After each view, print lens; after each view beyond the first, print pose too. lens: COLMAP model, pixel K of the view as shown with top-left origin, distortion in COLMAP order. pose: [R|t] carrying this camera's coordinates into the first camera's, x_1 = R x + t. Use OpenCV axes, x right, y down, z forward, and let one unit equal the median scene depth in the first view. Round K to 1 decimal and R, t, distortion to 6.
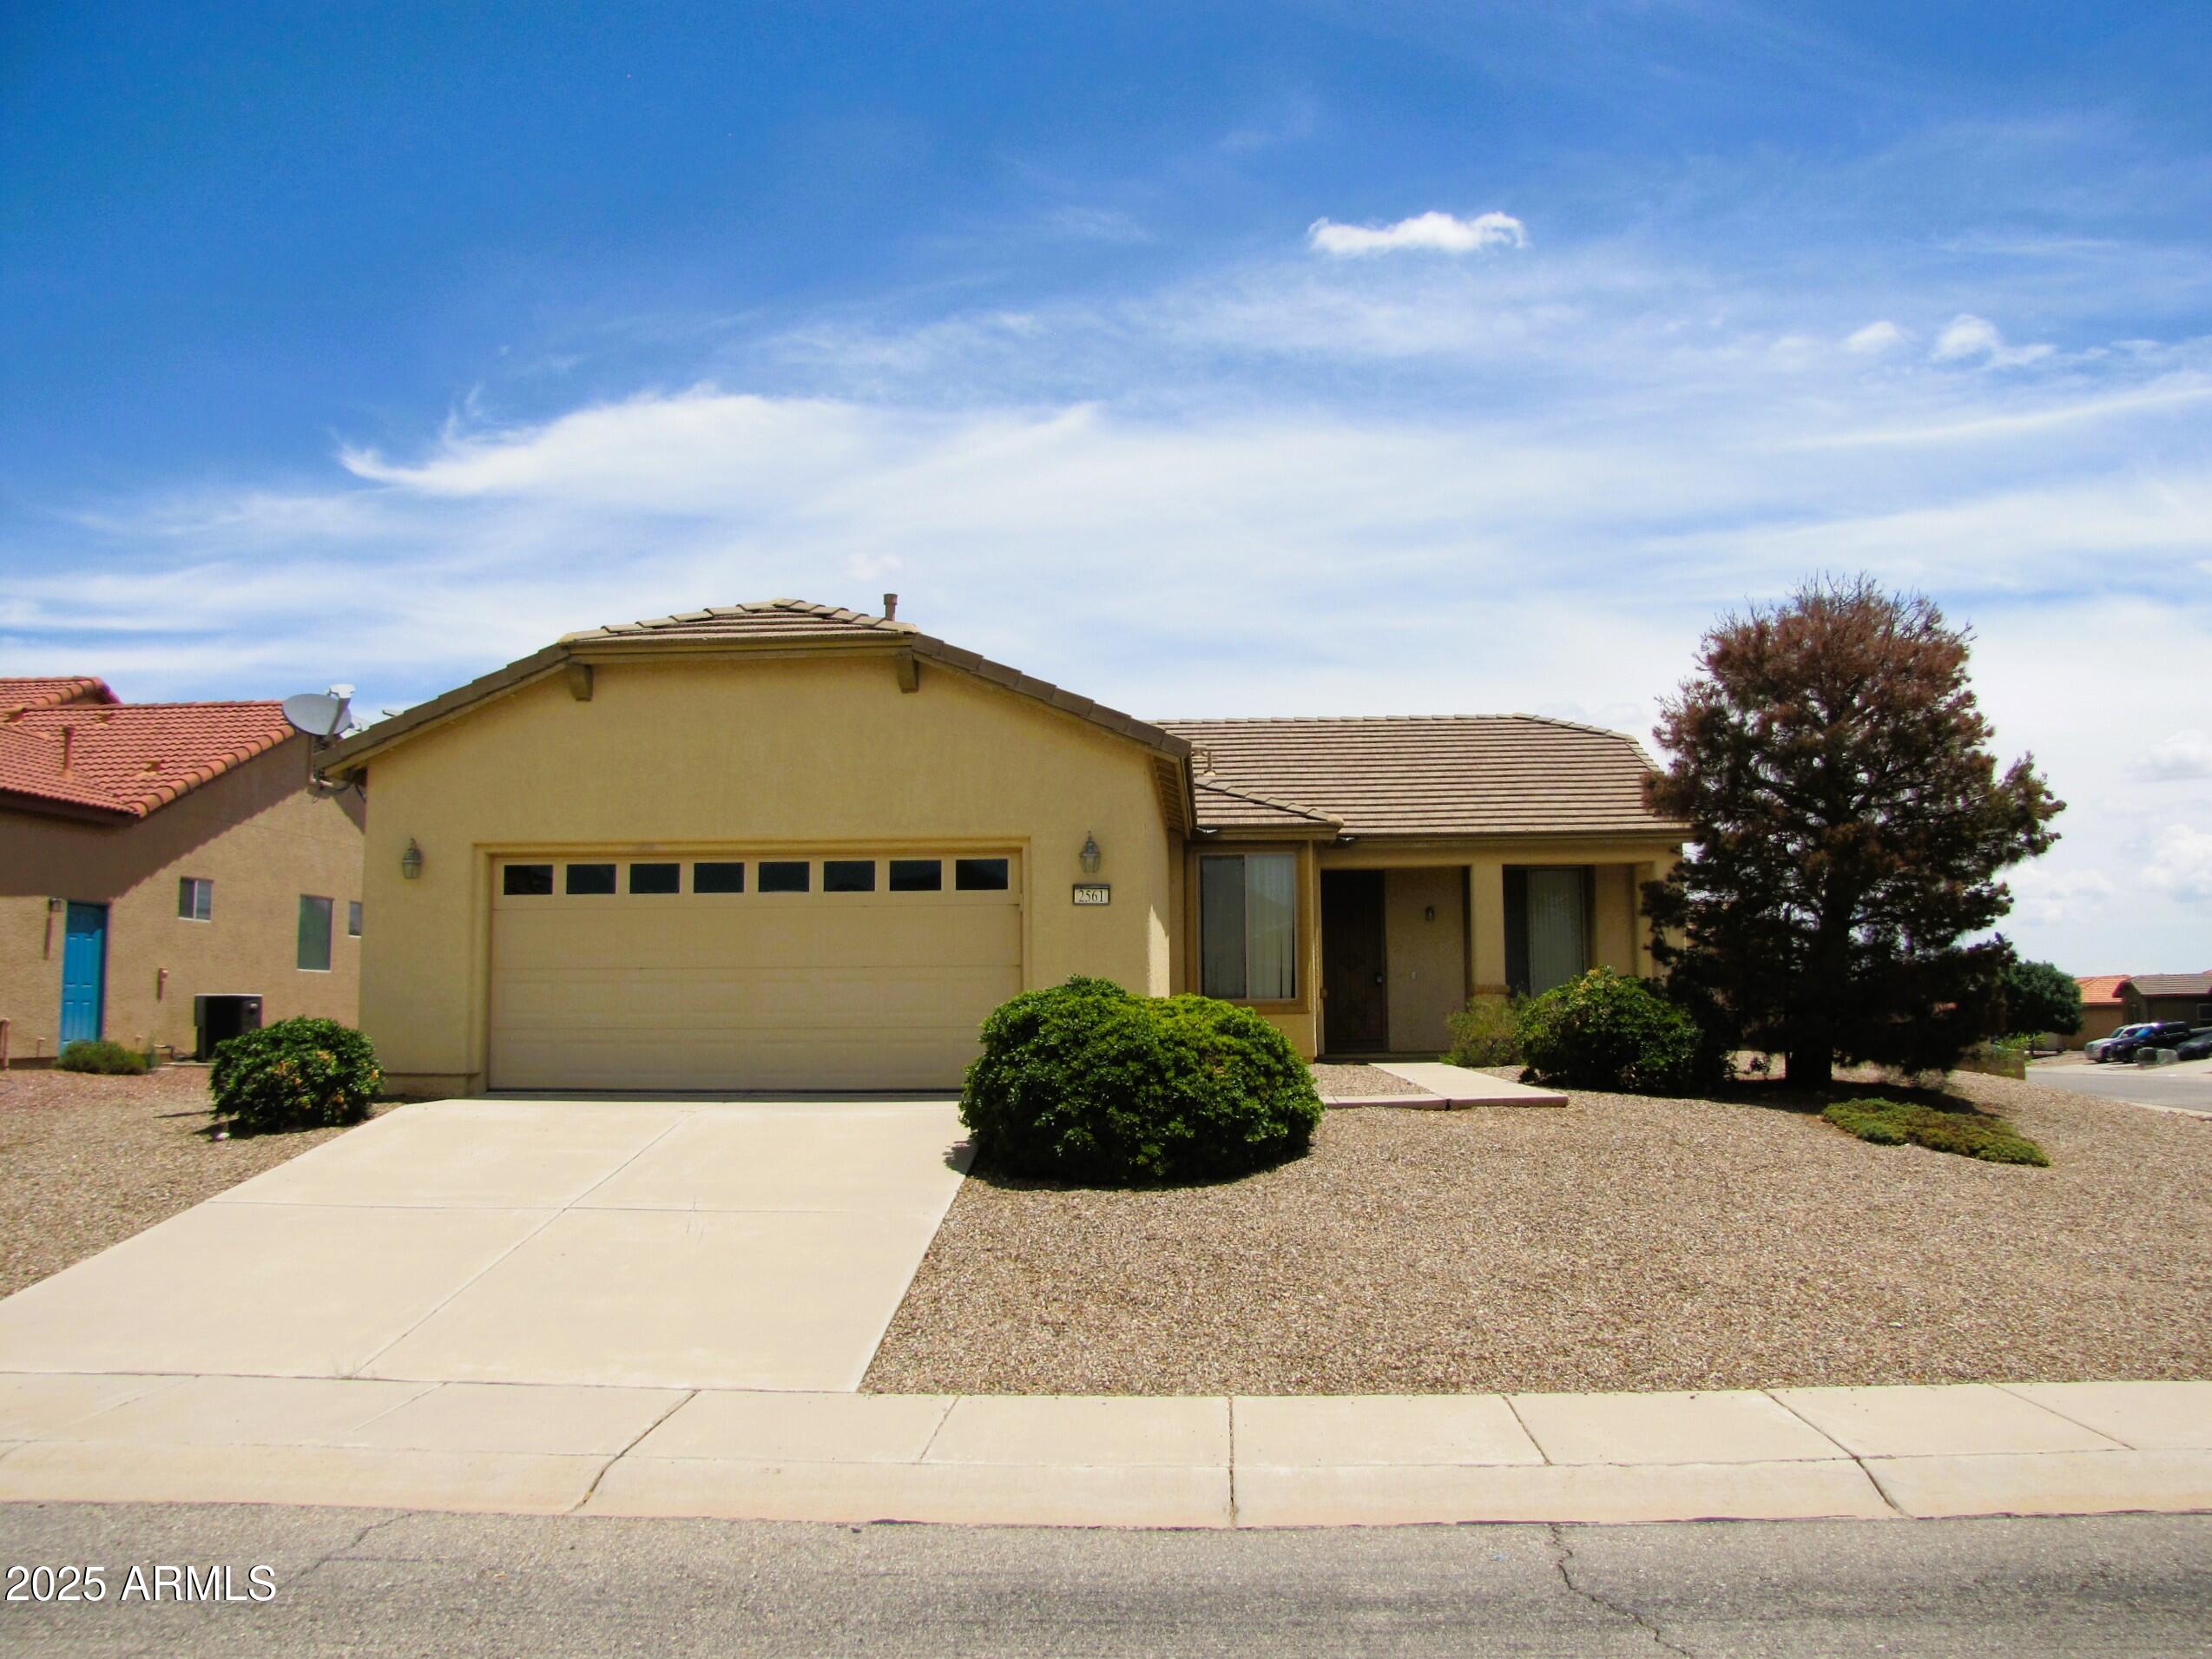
lens RADIAL K [[2140.2, 0, 1169.9], [0, 2140.2, 821.4], [0, 0, 1]] dist [-0.135594, 0.000000]
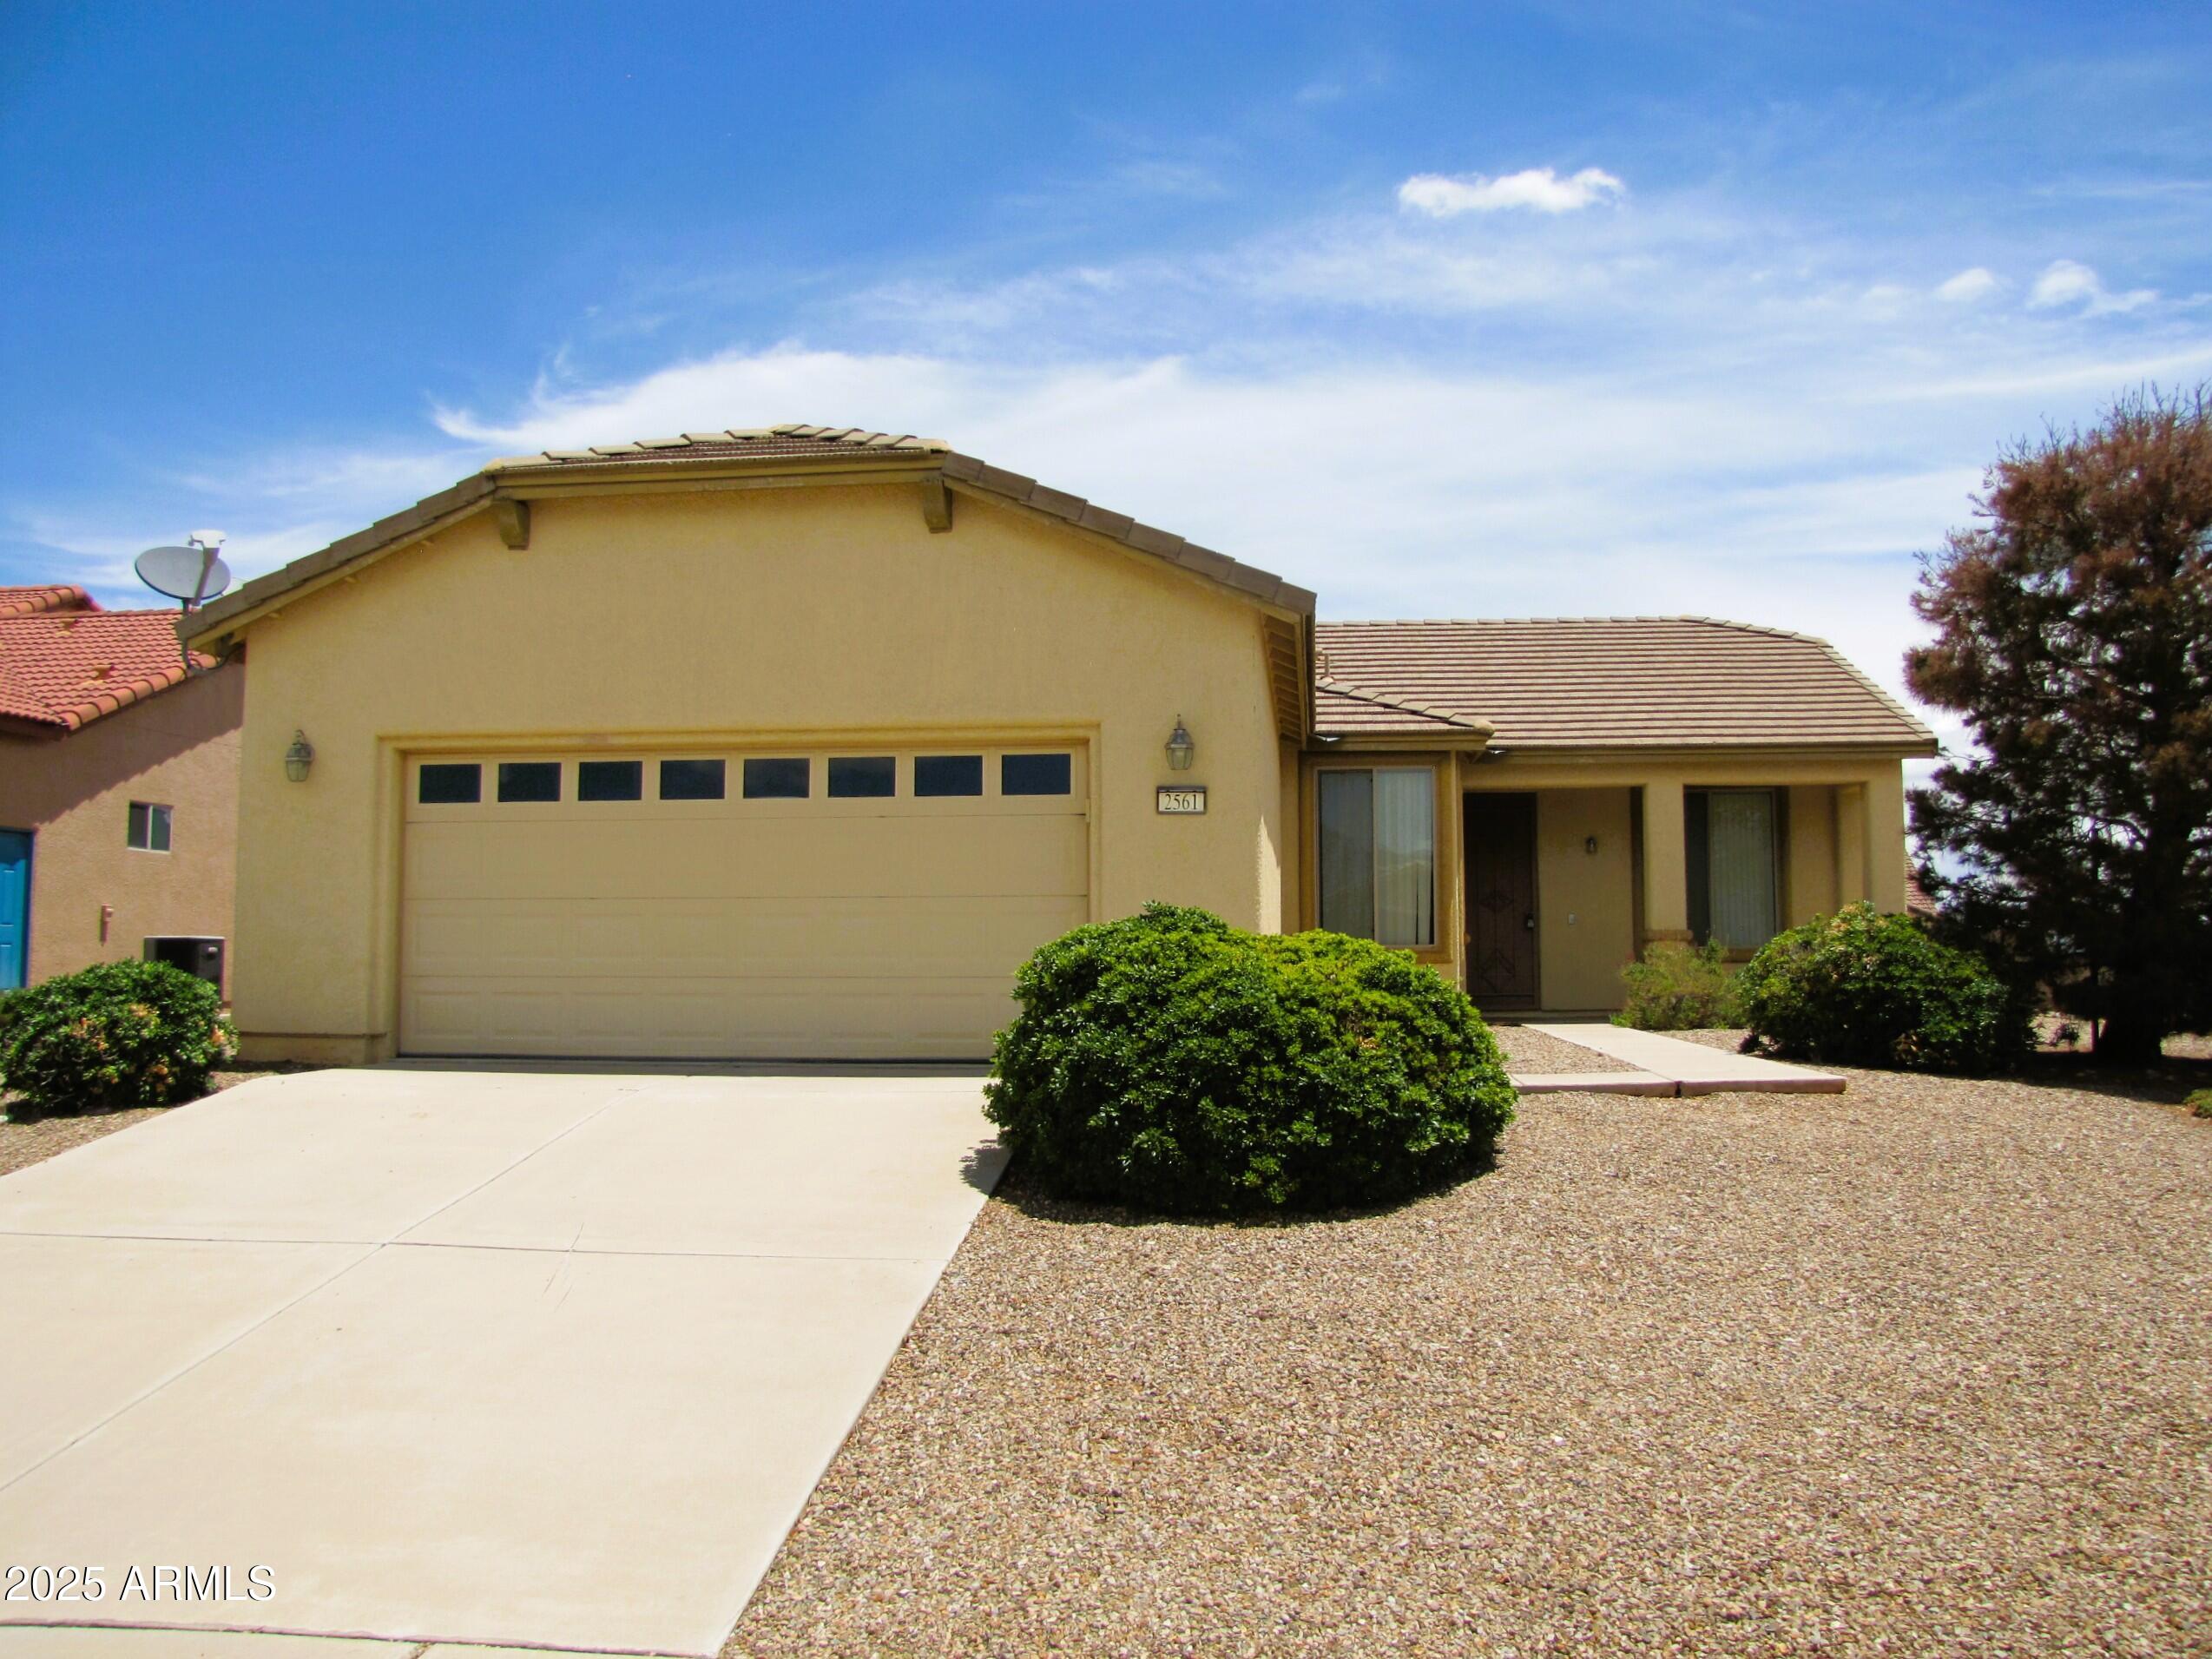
lens RADIAL K [[2054.1, 0, 1119.3], [0, 2054.1, 828.2], [0, 0, 1]] dist [-0.110861, 0.000000]
pose [[0.997310, 0.001410, -0.073284, -0.005764], [0.000255, 0.999742, 0.022716, 0.027609], [0.073297, -0.022674, 0.997052, 0.283182]]
